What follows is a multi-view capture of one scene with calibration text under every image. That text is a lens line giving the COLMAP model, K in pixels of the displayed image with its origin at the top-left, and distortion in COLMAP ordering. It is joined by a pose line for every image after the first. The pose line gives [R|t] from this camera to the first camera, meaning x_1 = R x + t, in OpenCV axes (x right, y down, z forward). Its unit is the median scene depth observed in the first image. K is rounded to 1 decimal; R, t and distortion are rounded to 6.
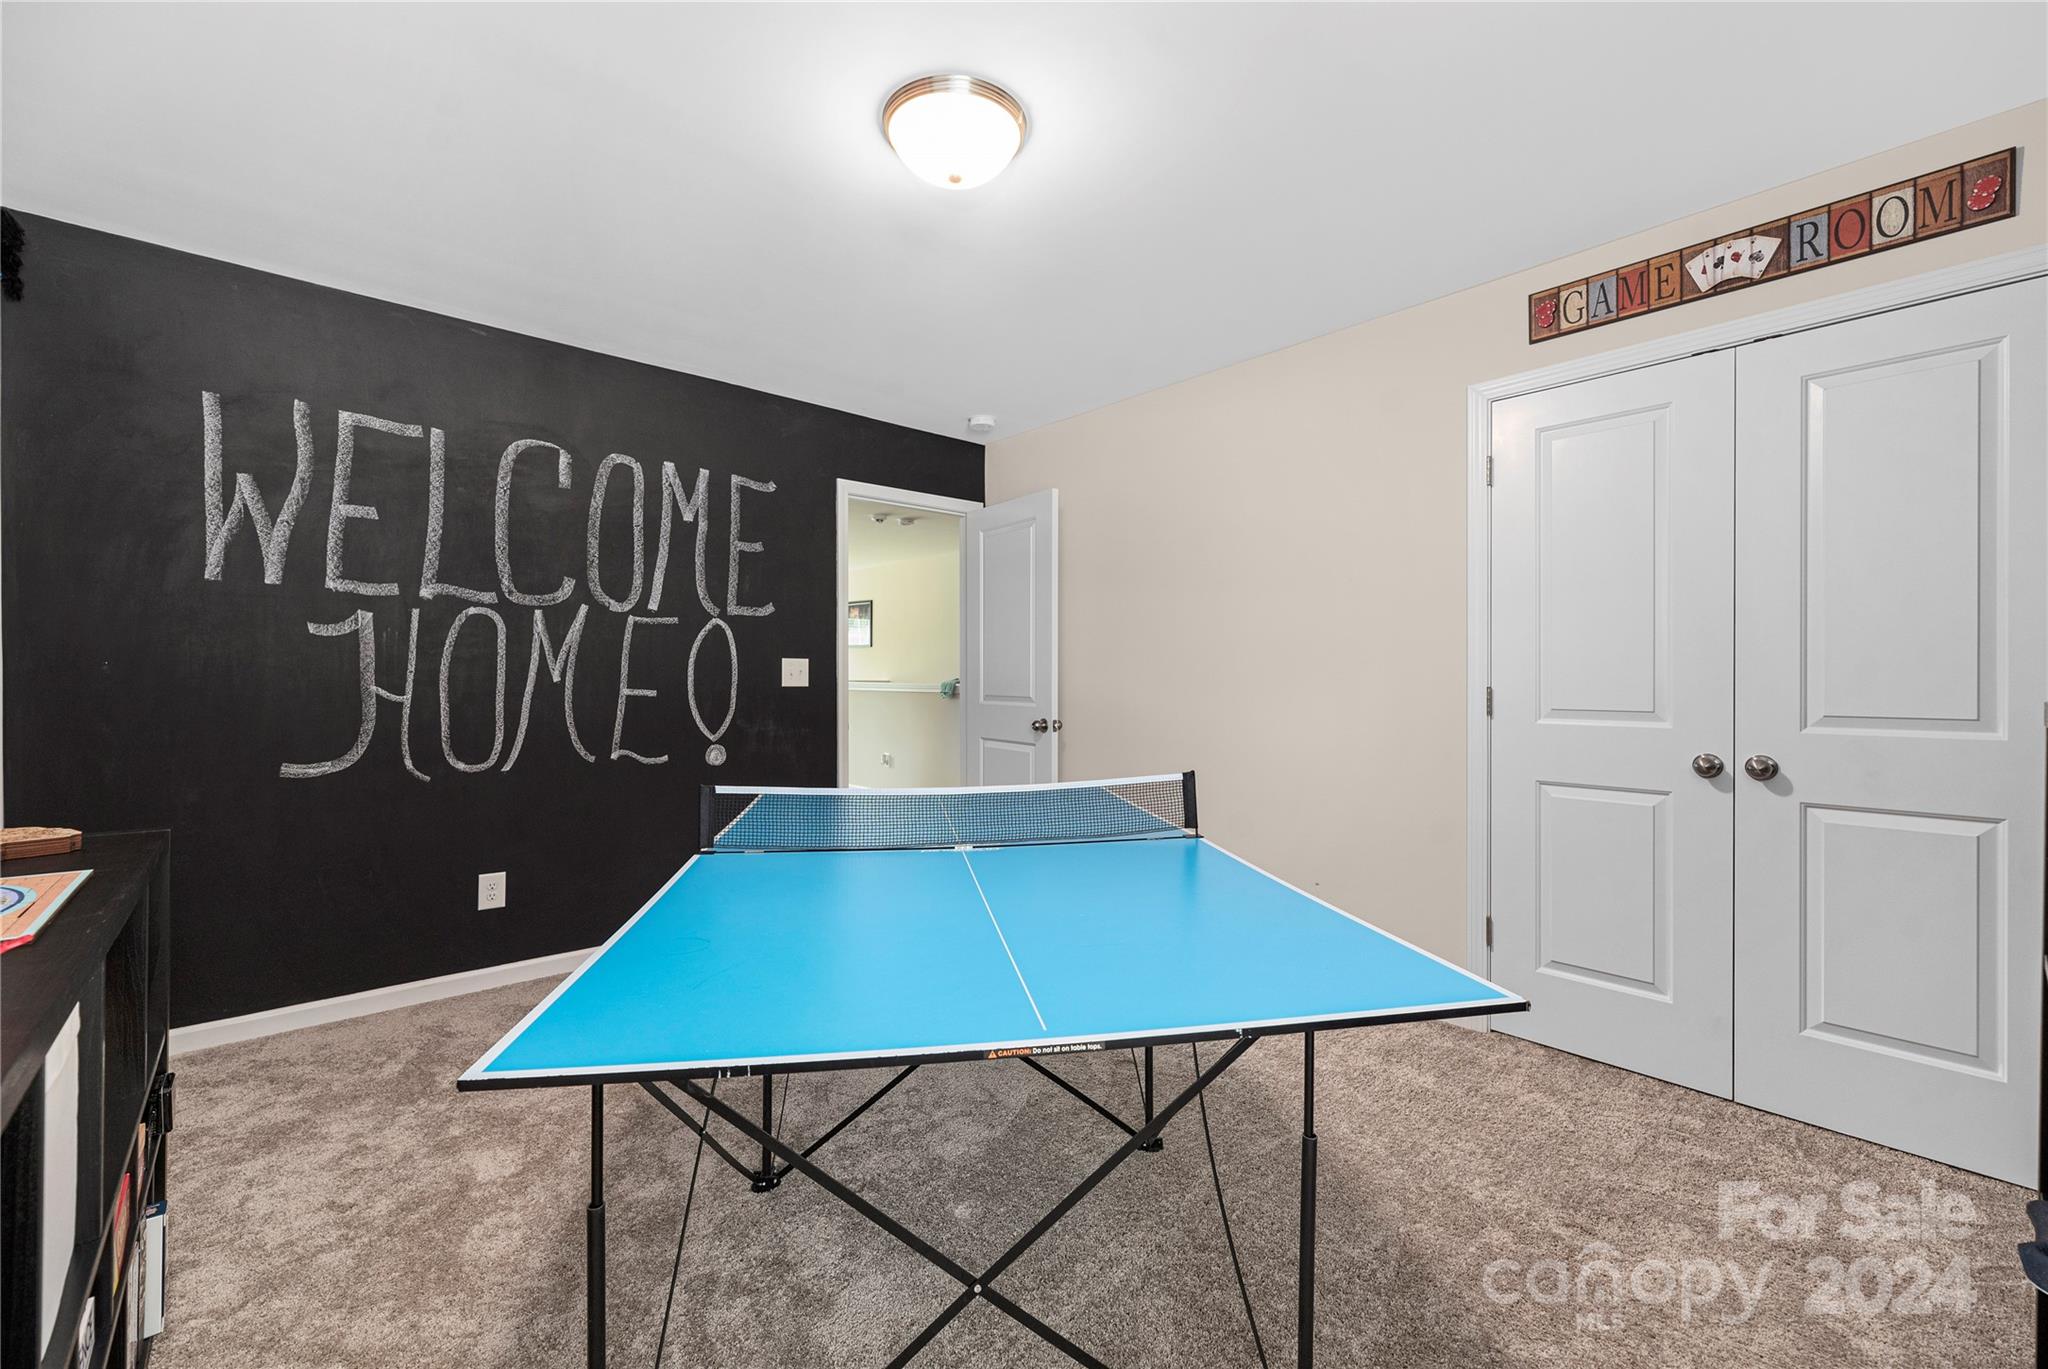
lens RADIAL K [[836.4, 0, 1024.3], [0, 836.4, 680.2], [0, 0, 1]] dist [-0.000053, 0.000176]
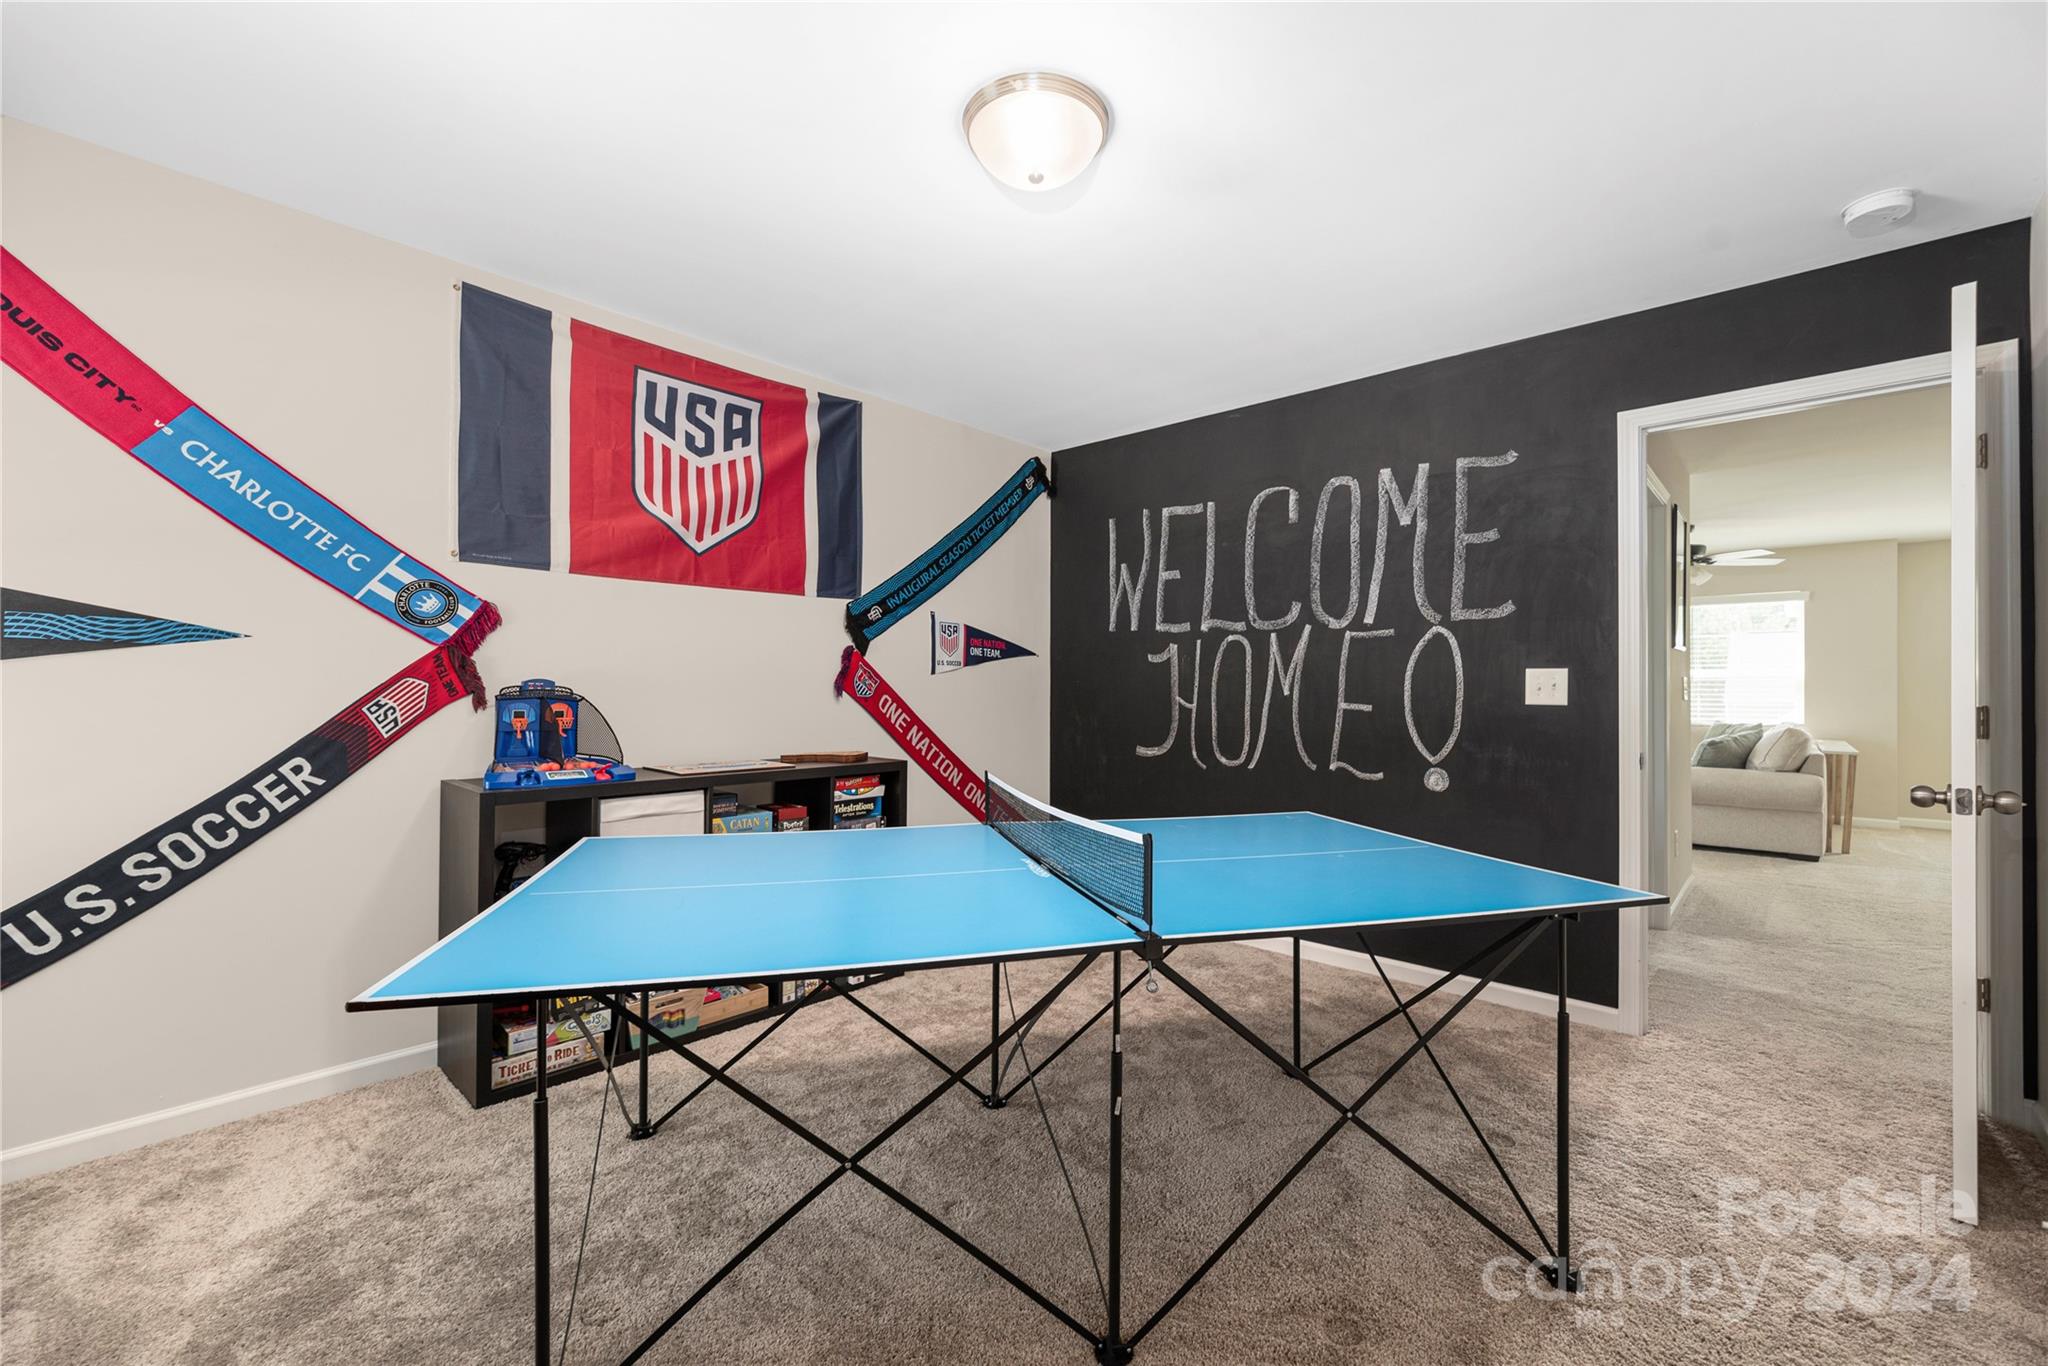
lens RADIAL K [[836.4, 0, 1024.3], [0, 836.4, 680.4], [0, 0, 1]] dist [-0.000053, 0.000176]
pose [[0.100900, -0.007220, -0.994870, 0.527731], [-0.007546, 0.999939, -0.008022, -0.006240], [0.994868, 0.008317, 0.100839, 0.527987]]
